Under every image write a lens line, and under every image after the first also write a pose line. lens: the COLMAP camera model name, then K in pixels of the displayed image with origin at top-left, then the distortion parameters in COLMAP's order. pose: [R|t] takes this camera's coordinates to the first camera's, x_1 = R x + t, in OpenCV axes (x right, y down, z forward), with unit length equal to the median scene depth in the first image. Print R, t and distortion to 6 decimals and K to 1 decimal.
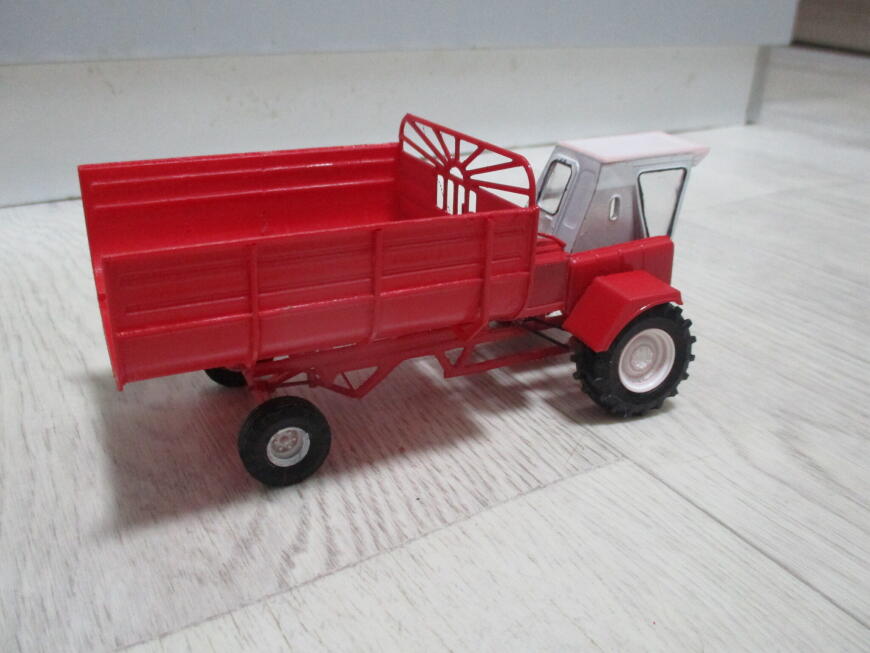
lens RADIAL K [[834.7, 0, 435.0], [0, 834.7, 326.5], [0, 0, 1]] dist [-0.083388, 0.093962]
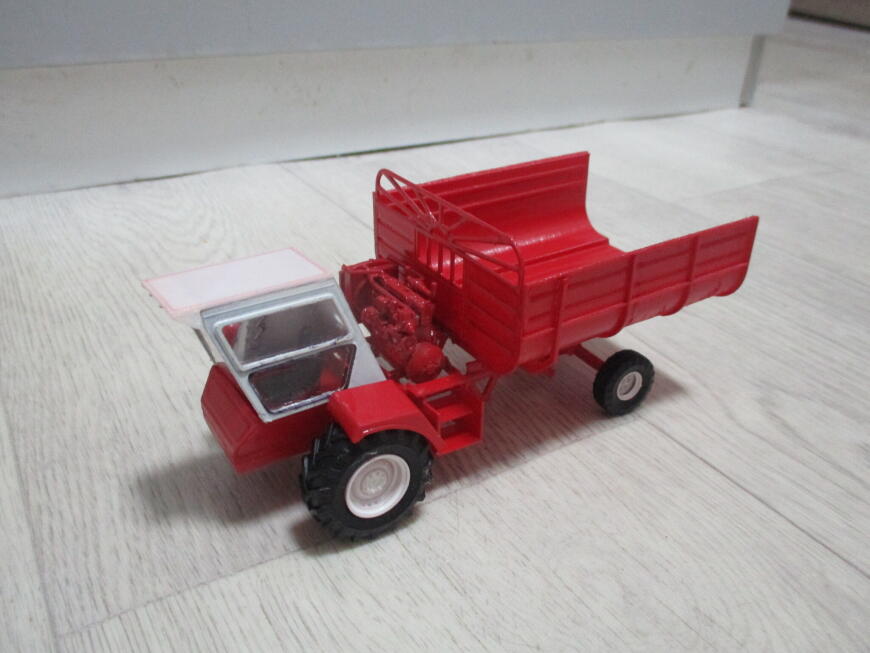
lens RADIAL K [[834.7, 0, 435.0], [0, 834.7, 326.5], [0, 0, 1]] dist [-0.083388, 0.093962]
pose [[0.999826, 0.010516, 0.015438, -0.111300], [-0.011370, 0.998347, 0.056334, -0.052688], [-0.014820, -0.056500, 0.998293, -0.274435]]
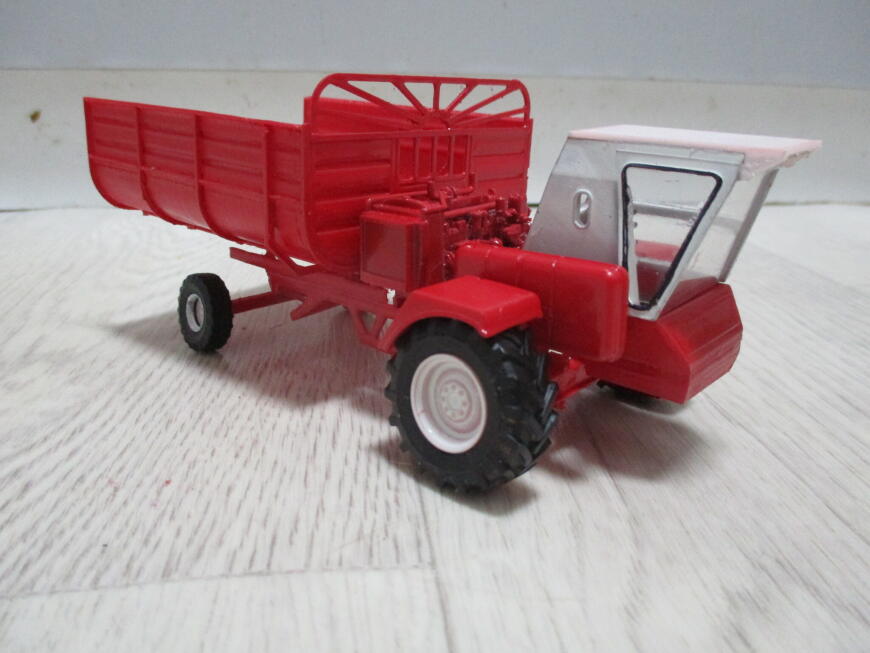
lens RADIAL K [[834.7, 0, 435.0], [0, 834.7, 326.5], [0, 0, 1]] dist [-0.083388, 0.093962]
pose [[0.918808, 0.132232, -0.371897, 0.435755], [-0.172961, 0.981818, -0.078221, 0.029403], [0.354791, 0.136194, 0.924973, 0.397281]]
